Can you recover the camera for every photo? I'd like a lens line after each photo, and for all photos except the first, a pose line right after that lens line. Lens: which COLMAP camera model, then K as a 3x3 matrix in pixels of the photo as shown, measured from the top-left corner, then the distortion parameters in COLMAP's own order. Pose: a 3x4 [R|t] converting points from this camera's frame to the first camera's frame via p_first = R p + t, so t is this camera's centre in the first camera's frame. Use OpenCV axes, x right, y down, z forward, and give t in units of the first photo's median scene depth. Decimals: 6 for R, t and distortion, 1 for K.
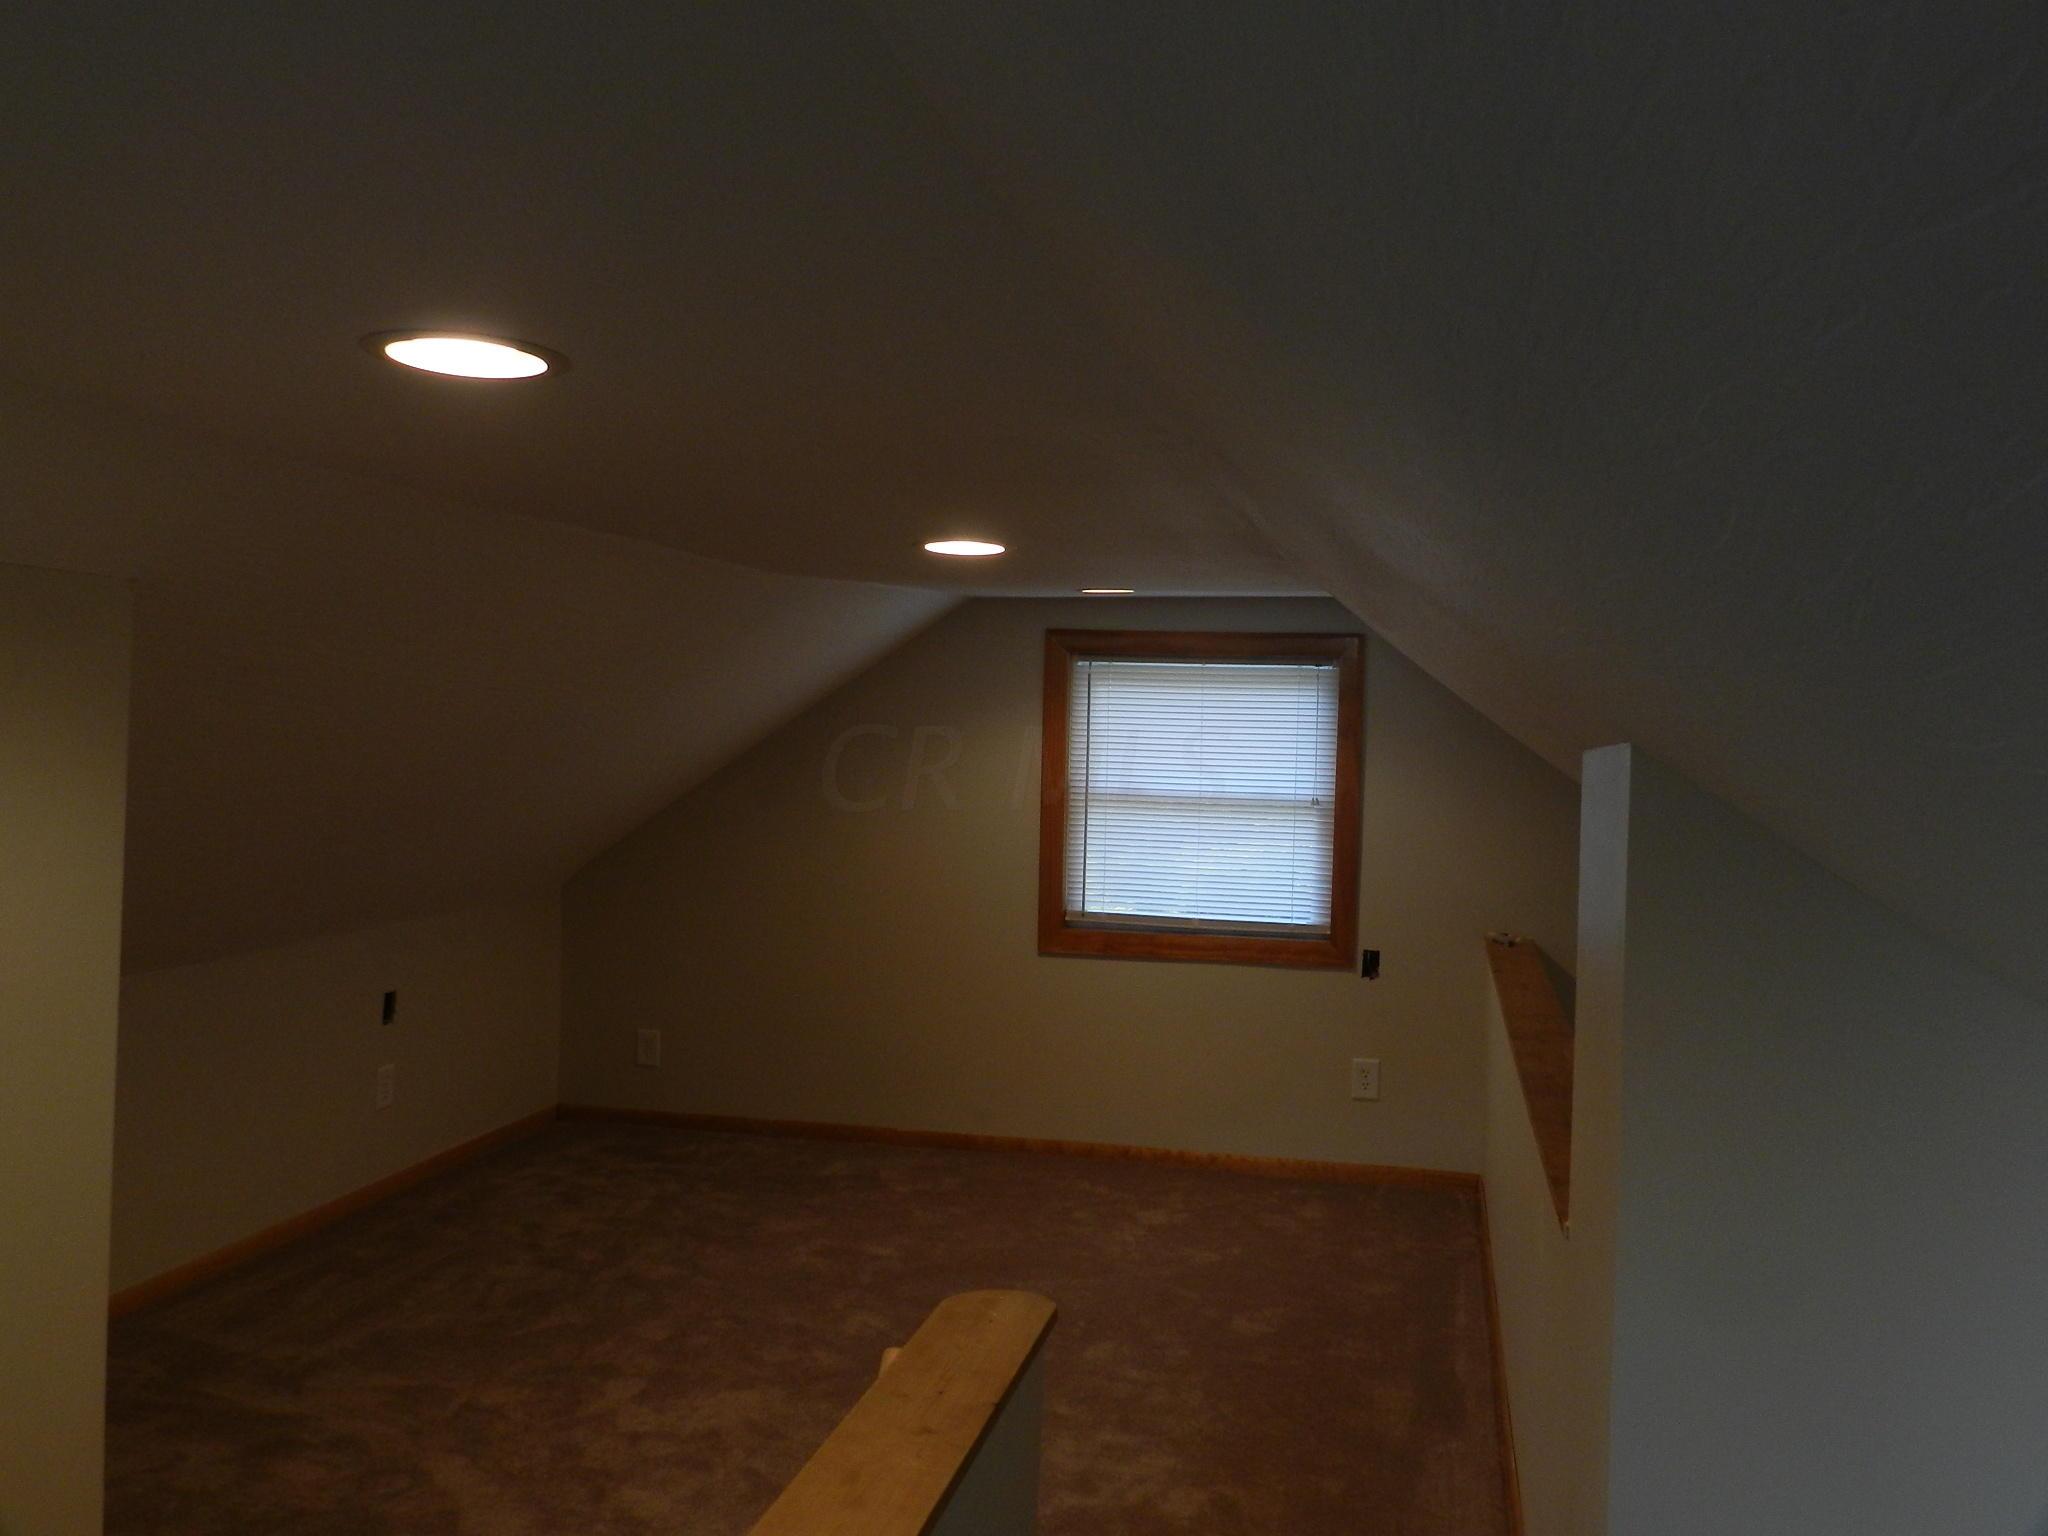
lens RADIAL K [[1700.8, 0, 1024.0], [0, 1700.8, 768.0], [0, 0, 1]] dist [0.012773, -0.000061]
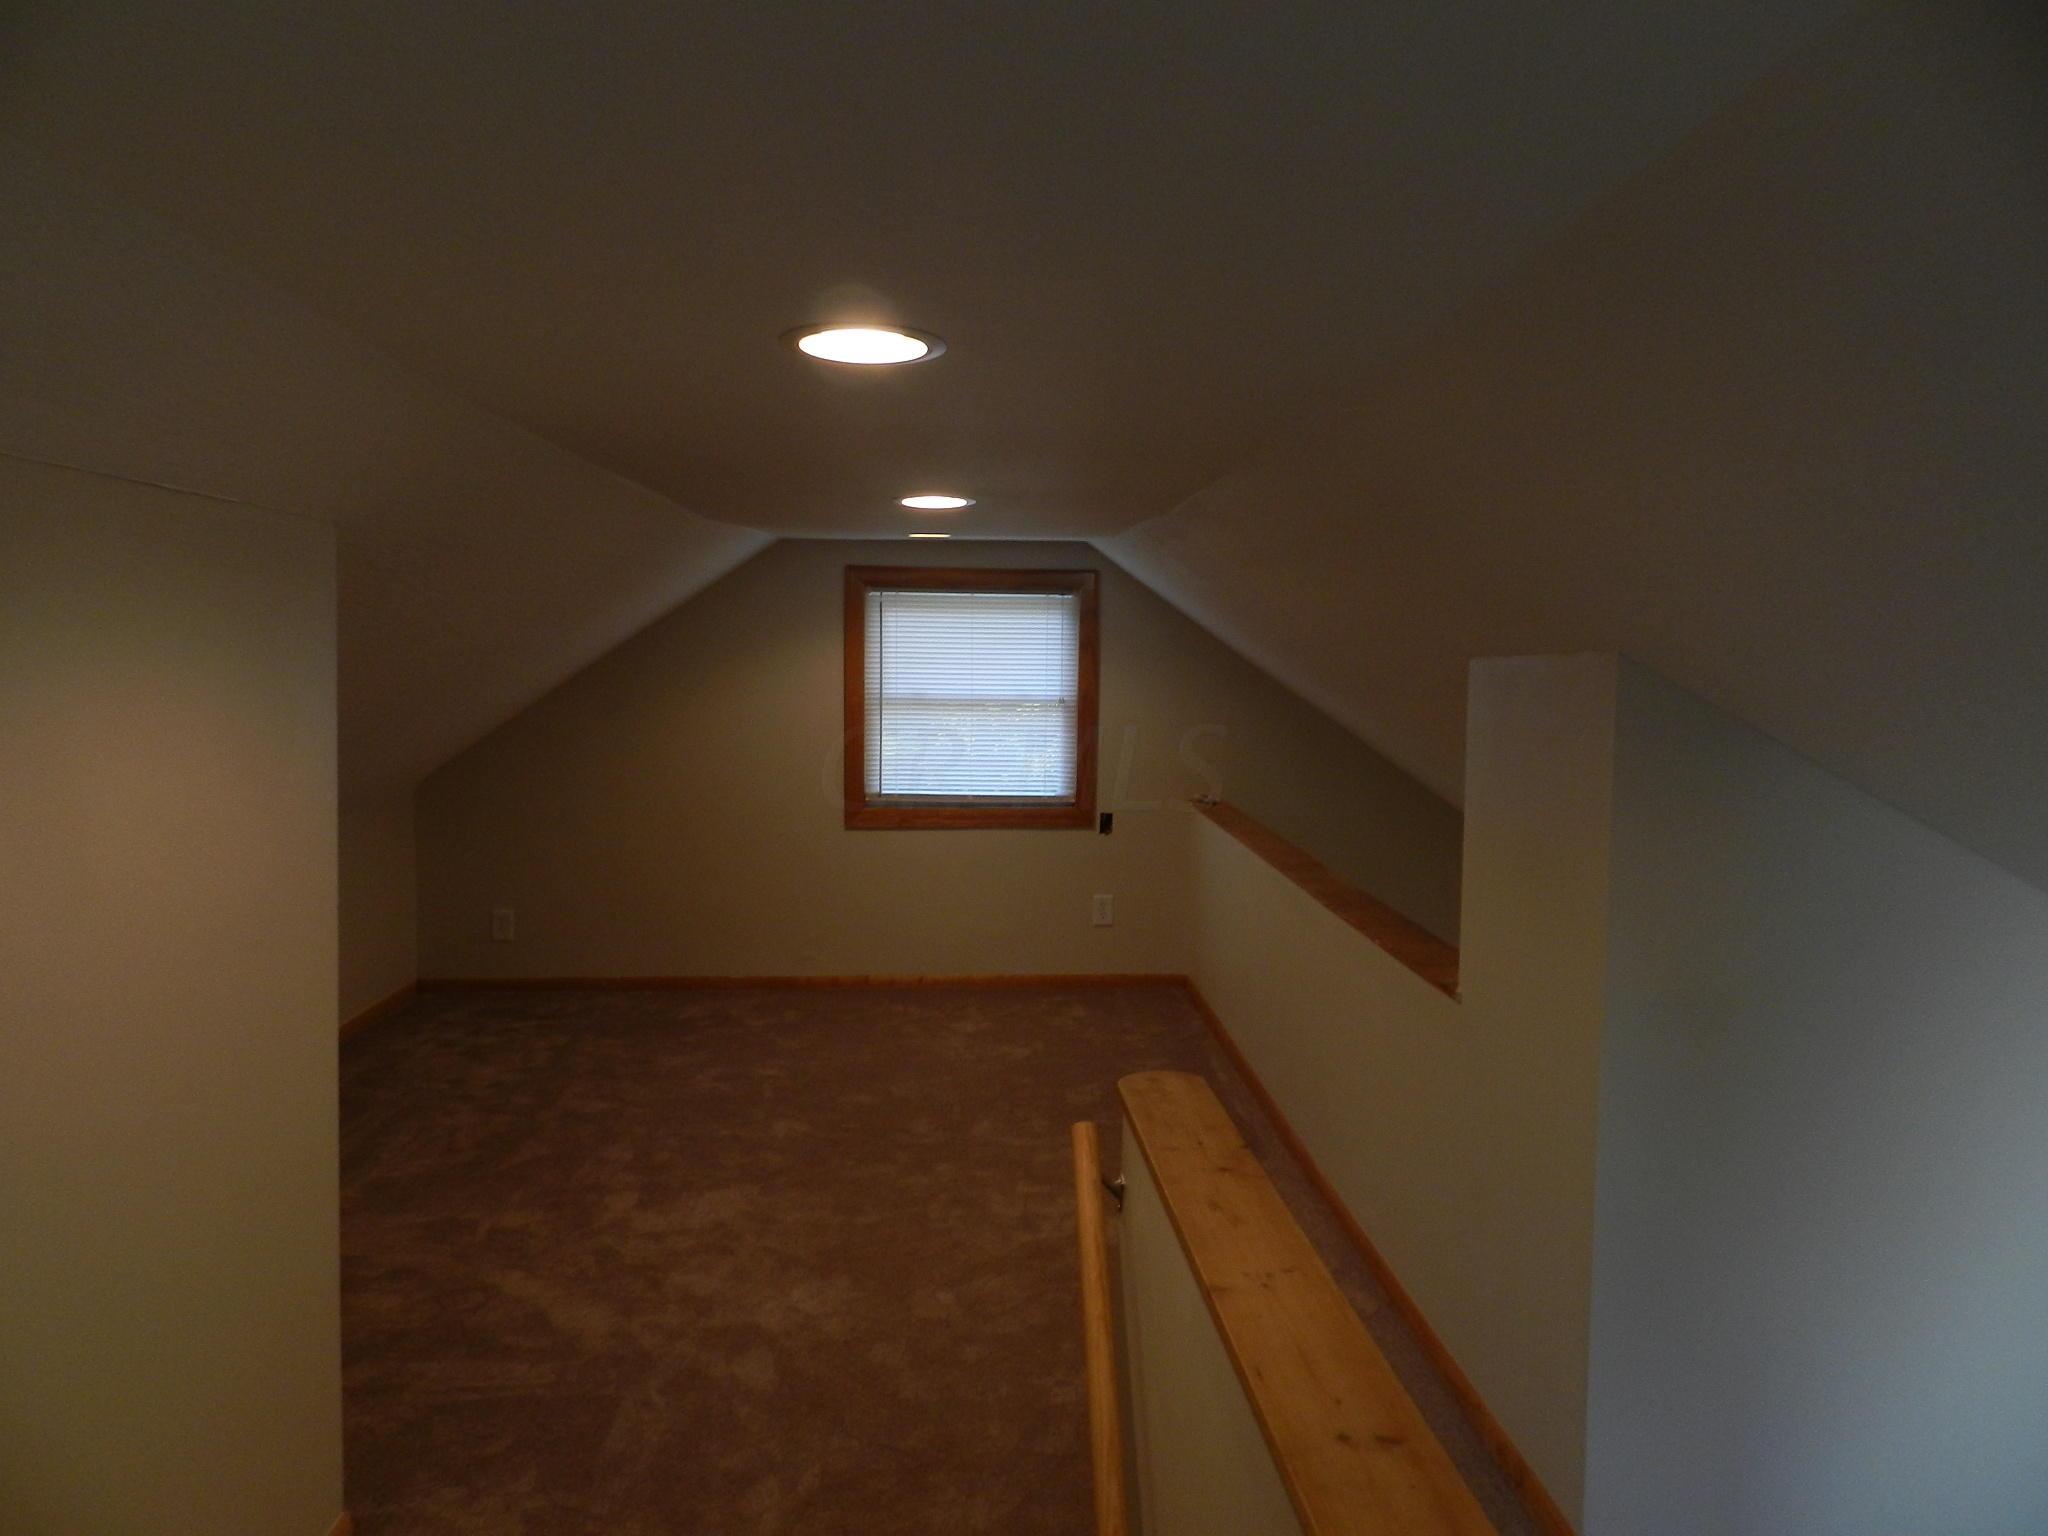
lens RADIAL K [[1366.1, 0, 1030.7], [0, 1366.1, 763.8], [0, 0, 1]] dist [-0.001864, -0.000841]
pose [[0.959053, -0.036322, 0.280888, -0.147033], [0.018446, 0.997647, 0.066025, -0.001466], [-0.282625, -0.058140, 0.957467, 0.008689]]
